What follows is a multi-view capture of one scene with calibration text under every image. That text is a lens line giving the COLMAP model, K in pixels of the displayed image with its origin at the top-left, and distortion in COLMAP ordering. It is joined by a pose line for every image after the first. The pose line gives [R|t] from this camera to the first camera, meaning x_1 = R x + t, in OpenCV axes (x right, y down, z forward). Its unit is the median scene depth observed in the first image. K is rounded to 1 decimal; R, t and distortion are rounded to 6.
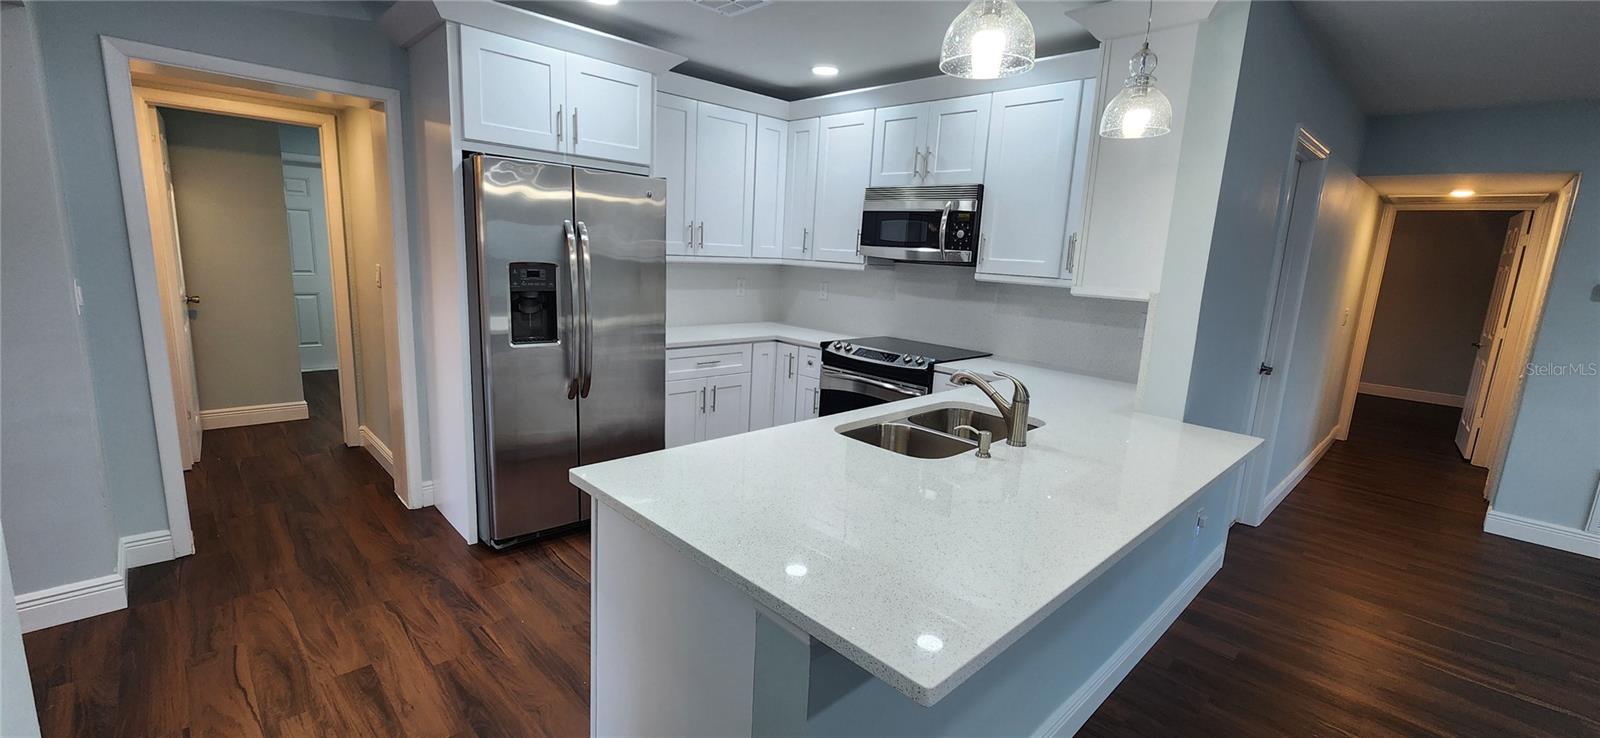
lens RADIAL K [[649.4, 0, 800.0], [0, 649.4, 369.0], [0, 0, 1]] dist [0.000073, 0.000060]
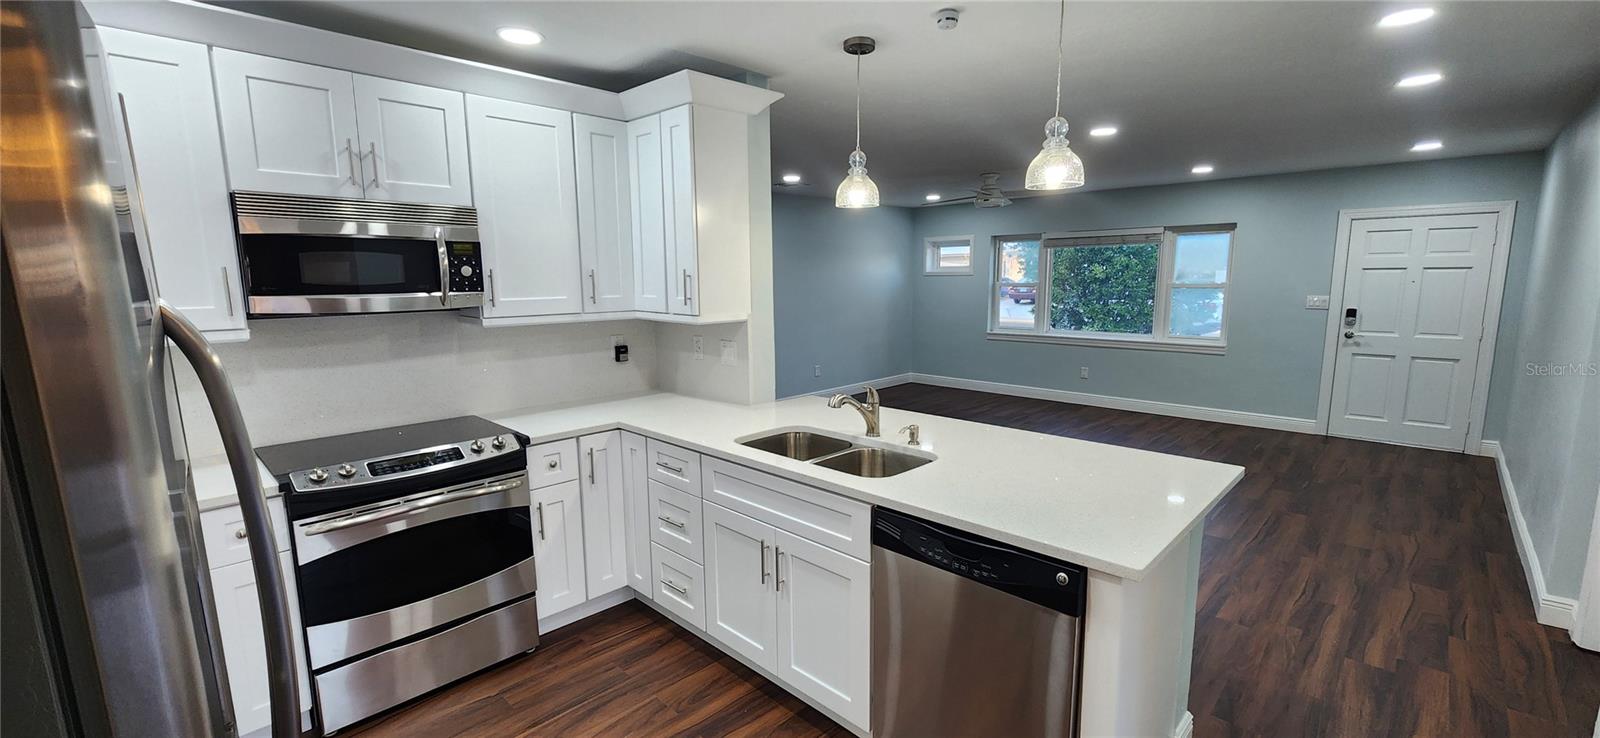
lens RADIAL K [[649.4, 0, 800.0], [0, 649.4, 369.0], [0, 0, 1]] dist [0.000073, 0.000060]
pose [[-0.020603, -0.191781, 0.981222, -0.533632], [0.191022, 0.962595, 0.192151, -0.169129], [-0.981370, 0.191394, 0.016802, 0.625262]]
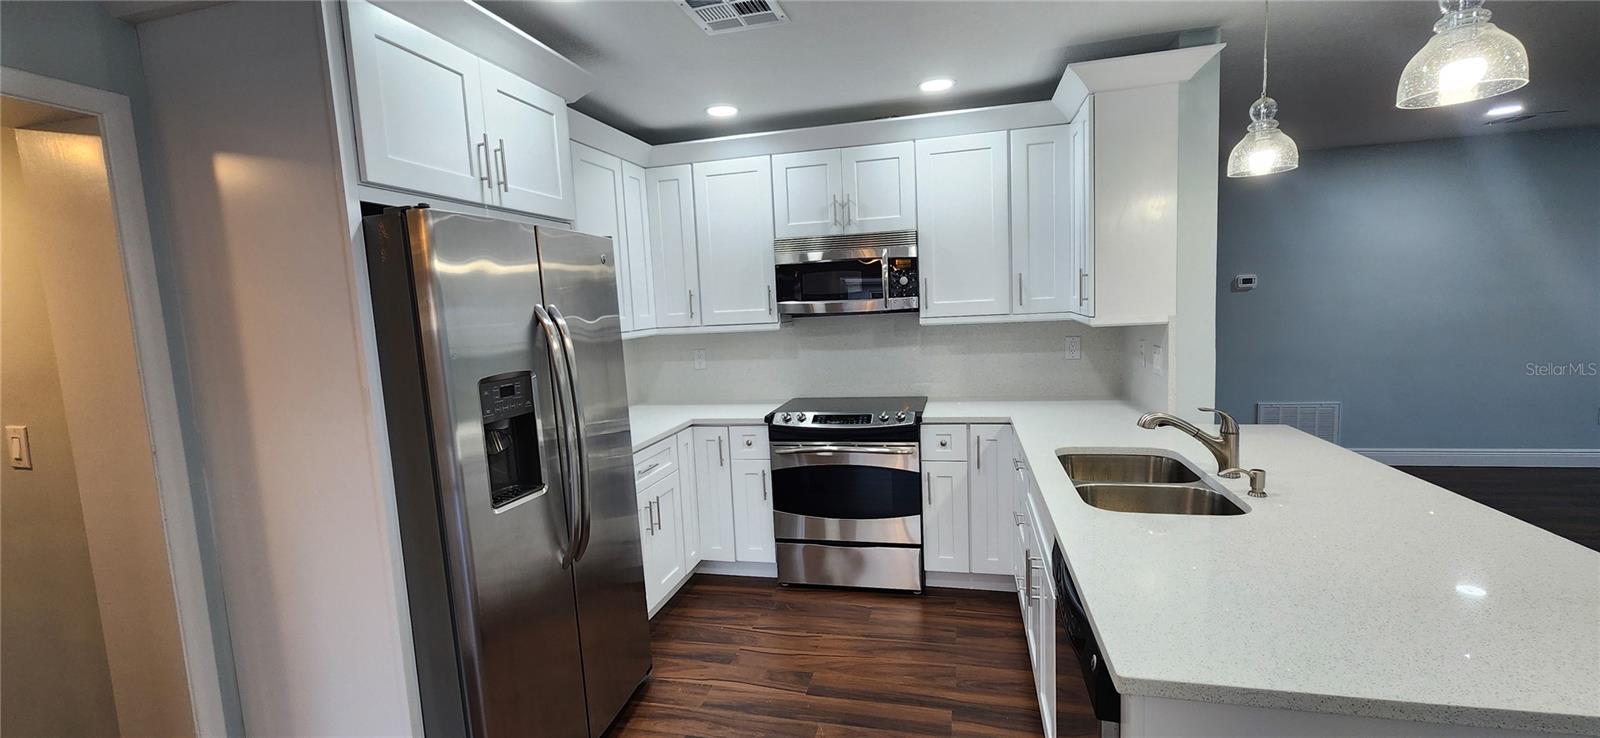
lens RADIAL K [[649.4, 0, 800.0], [0, 649.4, 369.0], [0, 0, 1]] dist [0.000073, 0.000060]
pose [[0.844013, -0.146516, 0.515922, -0.408256], [0.186395, 0.982130, -0.026016, -0.081342], [-0.502890, 0.118123, 0.856241, 0.258501]]
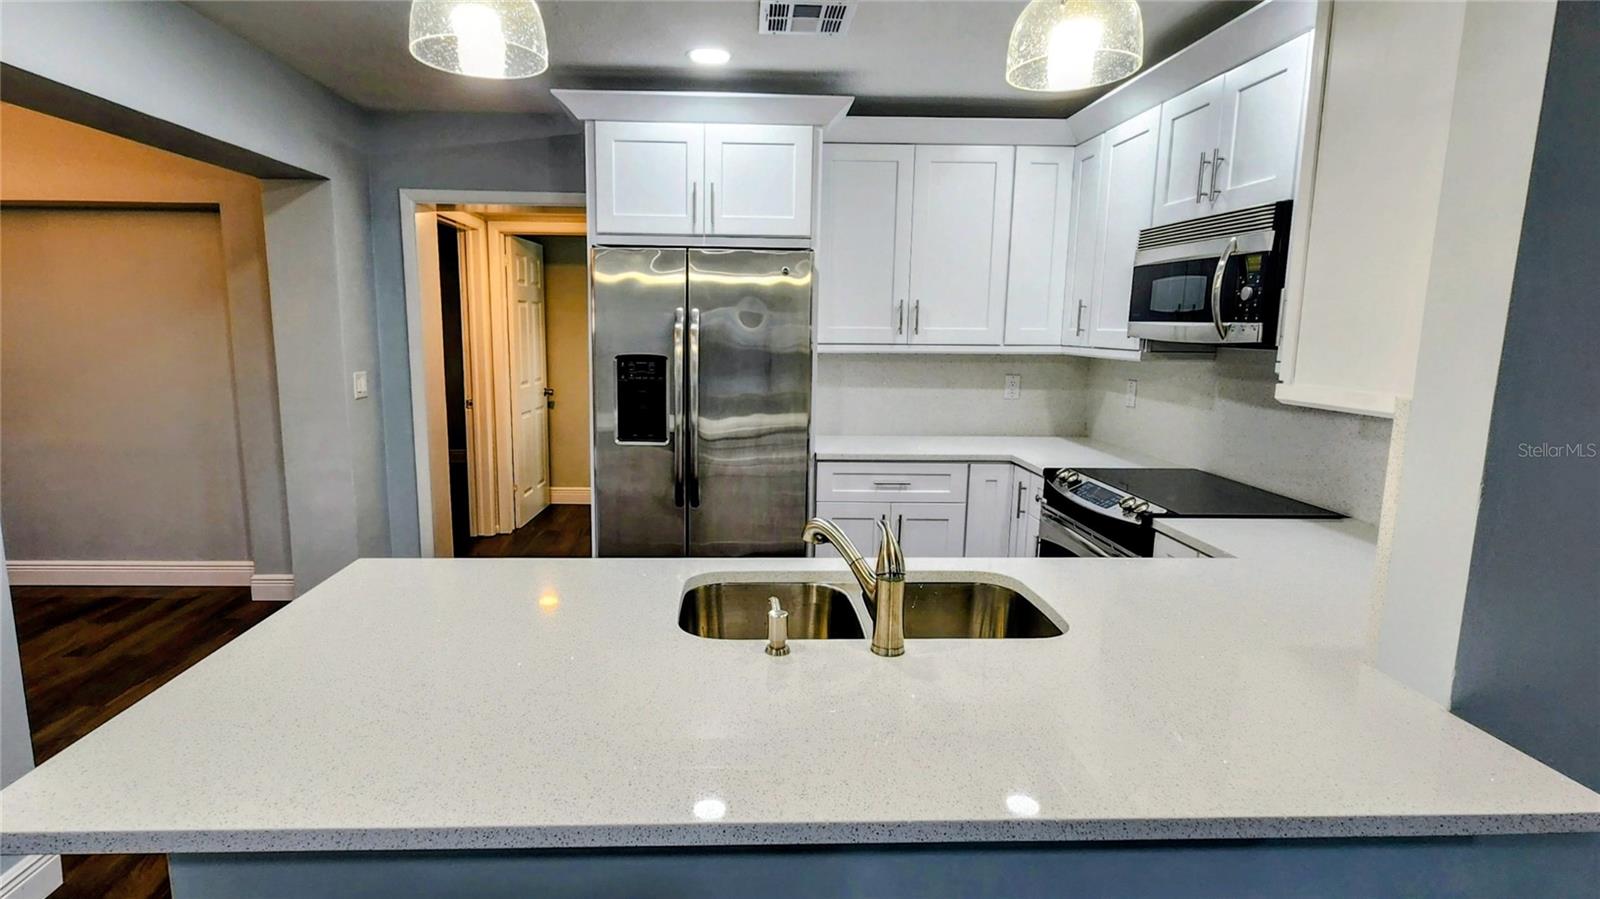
lens RADIAL K [[807.3, 0, 755.9], [0, 807.3, 450.6], [0, 0, 1]] dist [0.004272, 0.000270]
pose [[0.740633, 0.062651, -0.668983, 0.409897], [-0.096400, 0.995251, -0.013519, -0.022451], [0.664959, 0.074502, 0.743155, 0.210551]]
